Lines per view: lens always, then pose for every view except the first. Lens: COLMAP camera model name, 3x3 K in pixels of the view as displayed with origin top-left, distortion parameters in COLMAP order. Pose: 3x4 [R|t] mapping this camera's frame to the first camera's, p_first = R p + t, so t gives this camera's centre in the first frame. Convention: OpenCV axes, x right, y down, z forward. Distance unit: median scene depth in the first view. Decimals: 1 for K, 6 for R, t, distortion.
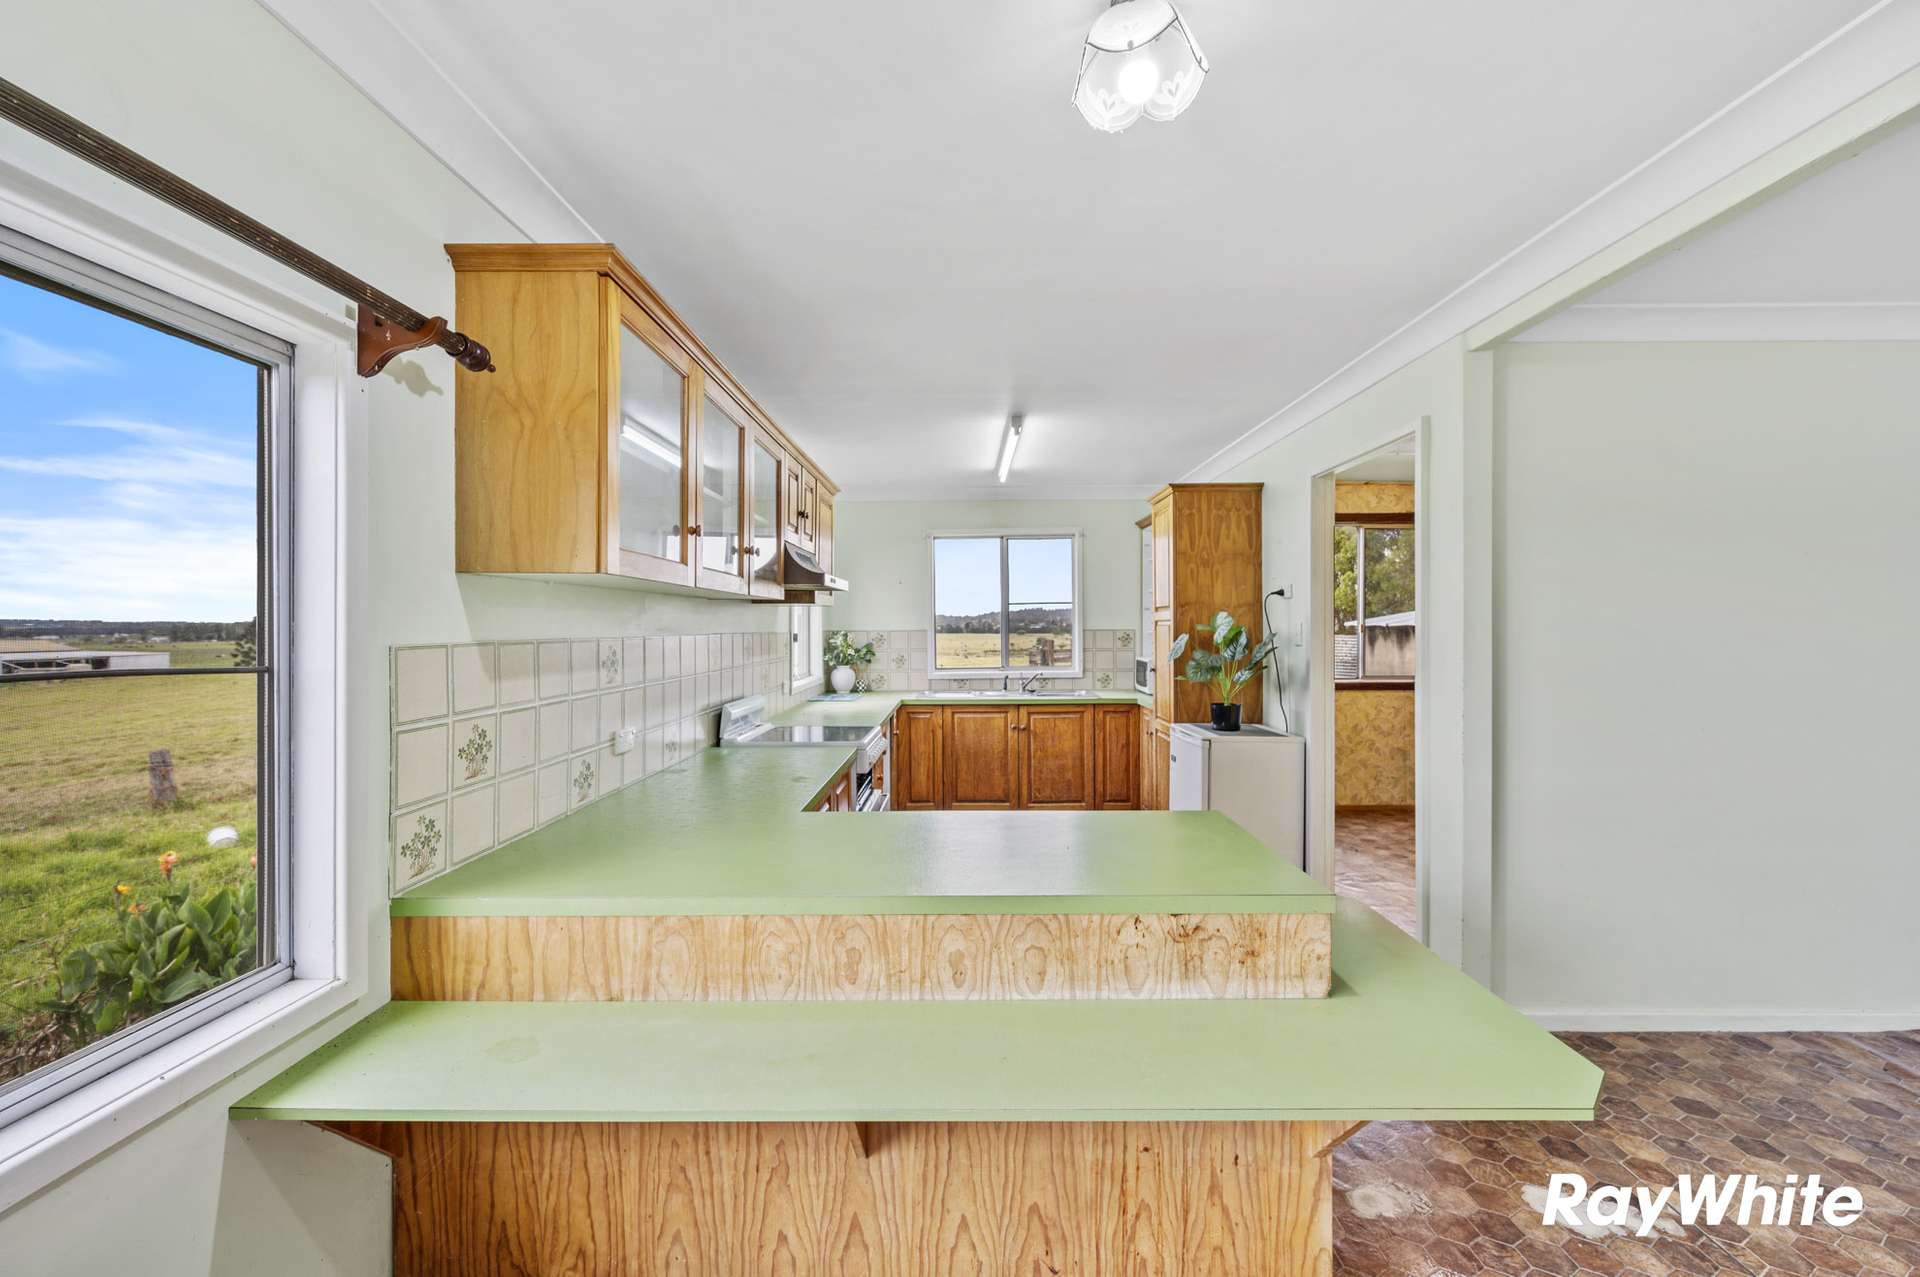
lens RADIAL K [[756.4, 0, 957.6], [0, 756.4, 632.4], [0, 0, 1]] dist [-0.000612, -0.000317]
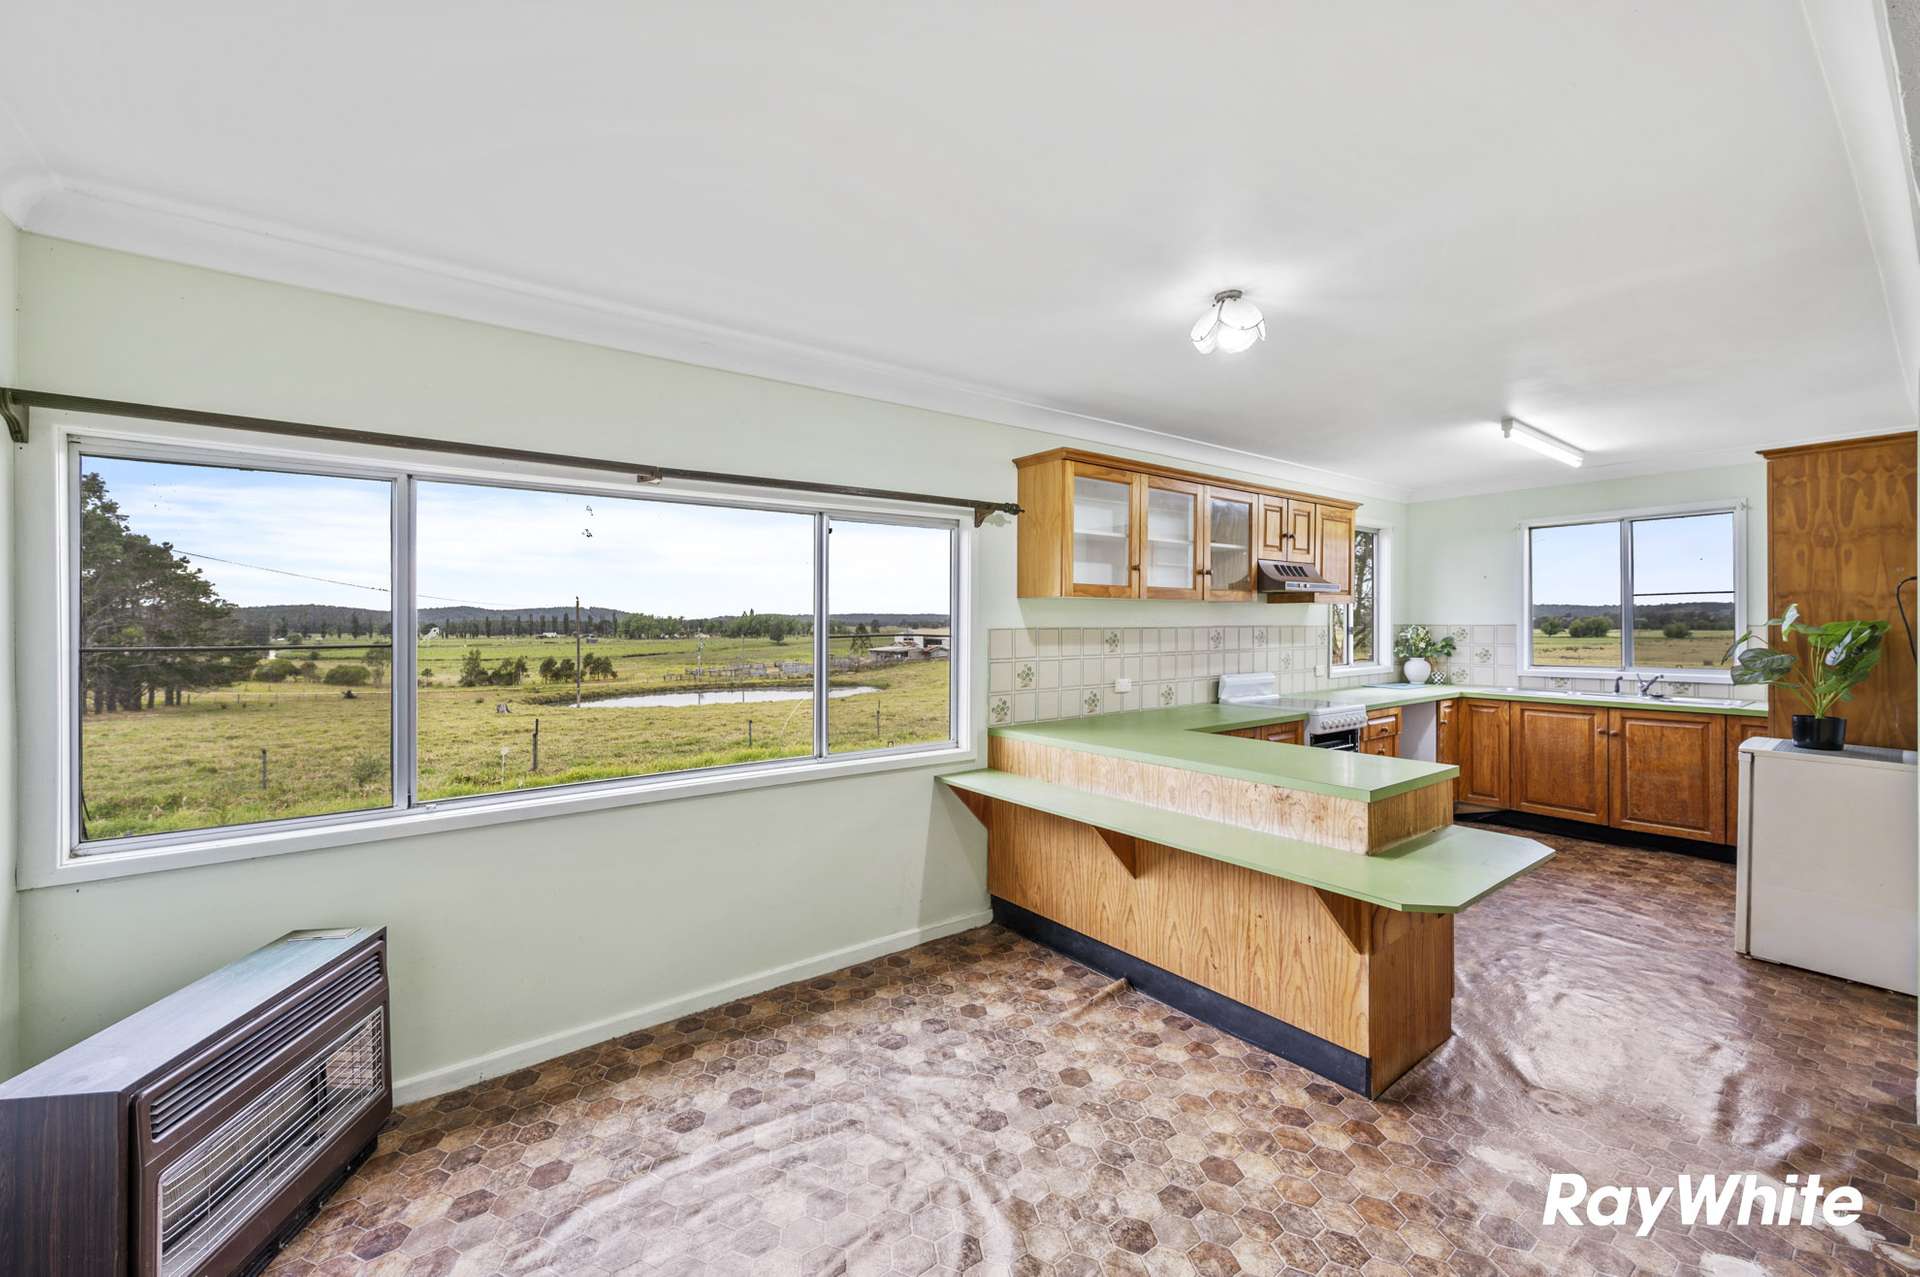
lens RADIAL K [[756.4, 0, 960.7], [0, 756.4, 626.3], [0, 0, 1]] dist [-0.000612, -0.000317]
pose [[0.614299, 0.007131, -0.789041, 1.072532], [-0.007131, 0.999968, 0.003485, 0.002507], [0.789041, 0.003486, 0.614330, -0.571047]]
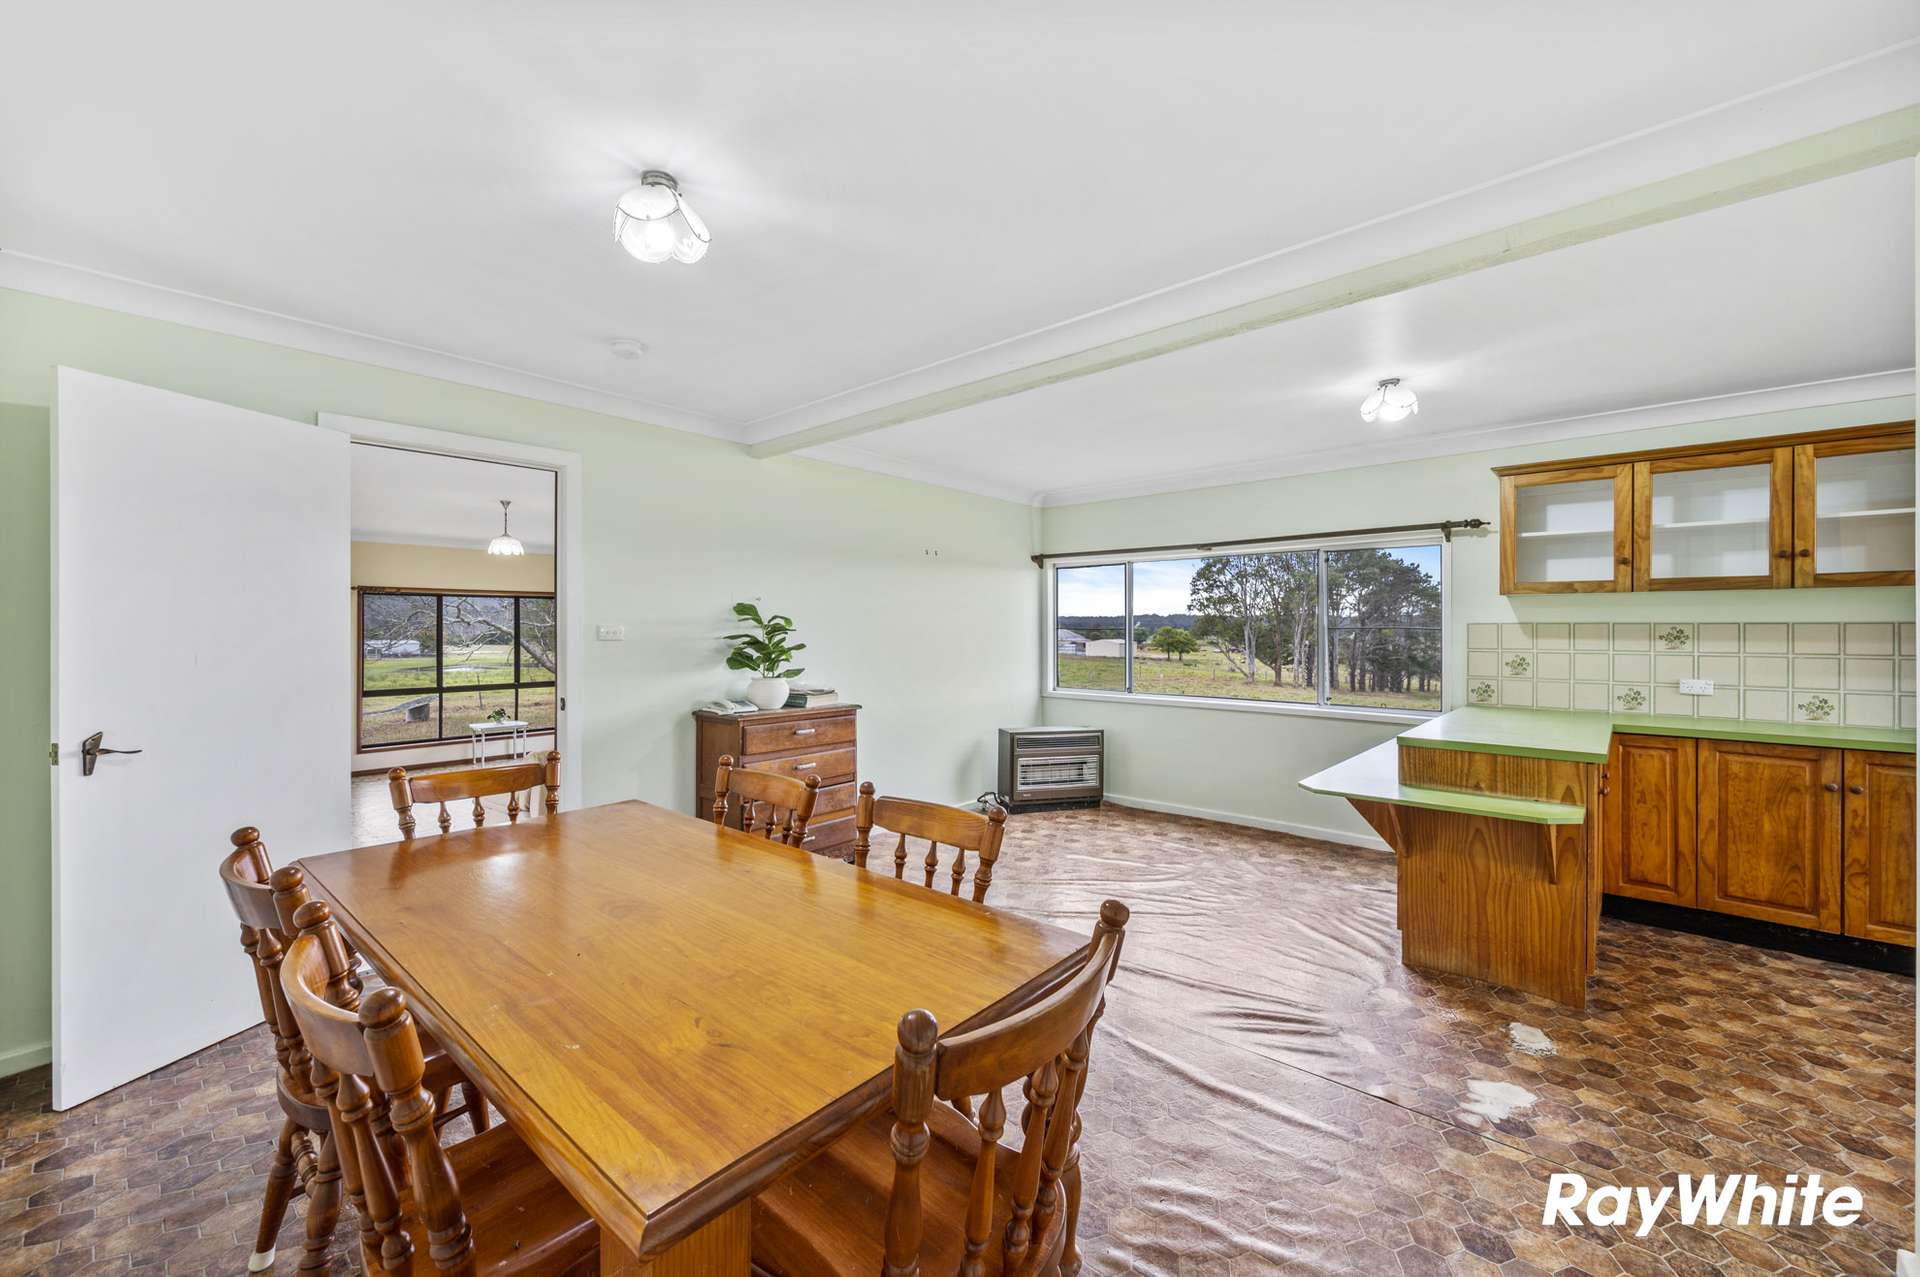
lens RADIAL K [[756.4, 0, 954.4], [0, 756.4, 626.3], [0, 0, 1]] dist [-0.000612, -0.000317]
pose [[-0.660351, 0.004775, -0.750942, 2.636654], [-0.002176, 0.999963, 0.008272, 0.009547], [0.750954, 0.007097, -0.660317, 1.306755]]
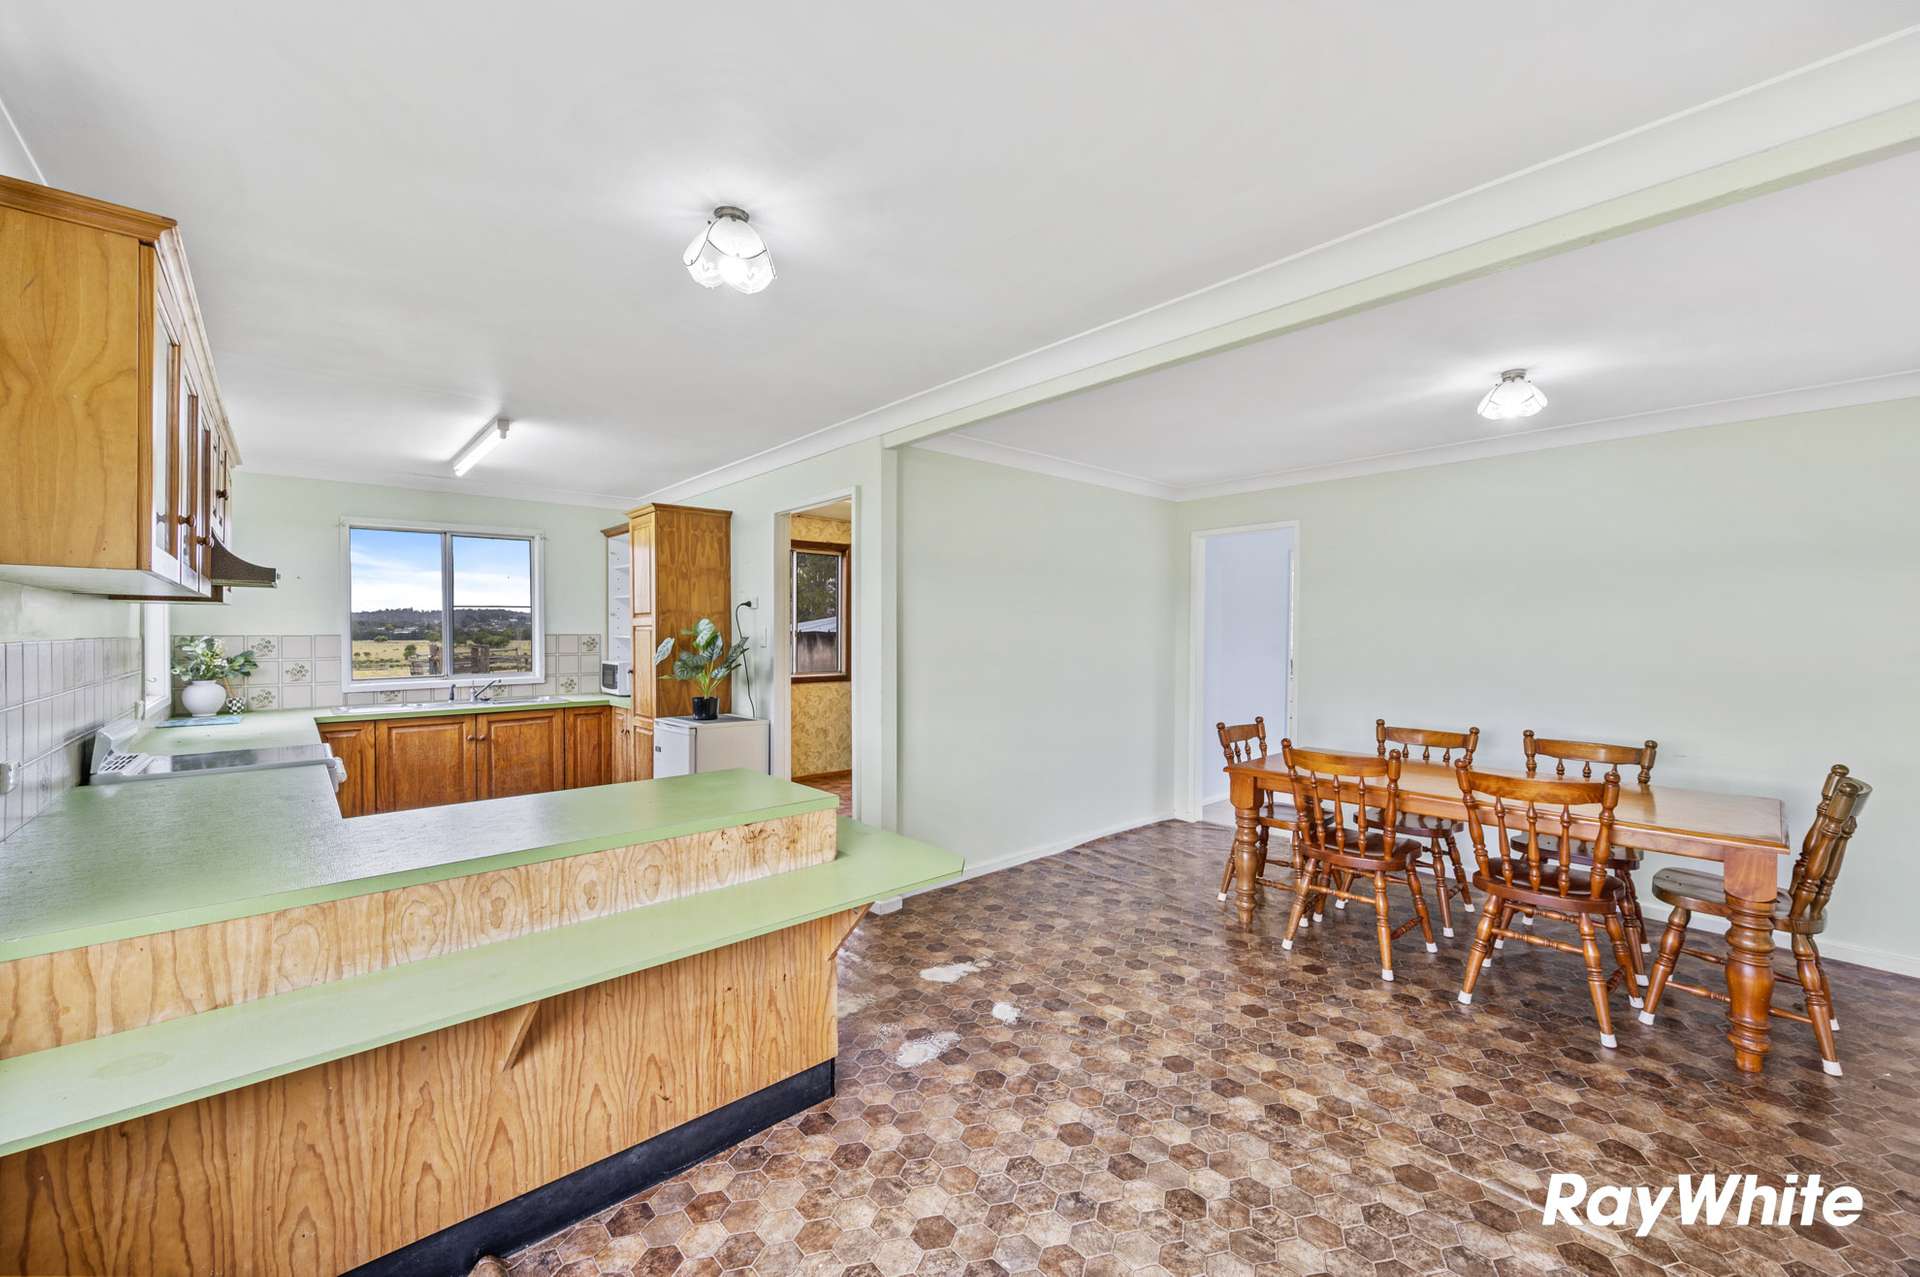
lens RADIAL K [[756.4, 0, 955.7], [0, 756.4, 638.5], [0, 0, 1]] dist [-0.000612, -0.000317]
pose [[0.743805, -0.002877, 0.668391, -0.353379], [0.002316, 0.999996, 0.001727, 0.004882], [-0.668393, 0.000263, 0.743808, -0.335228]]
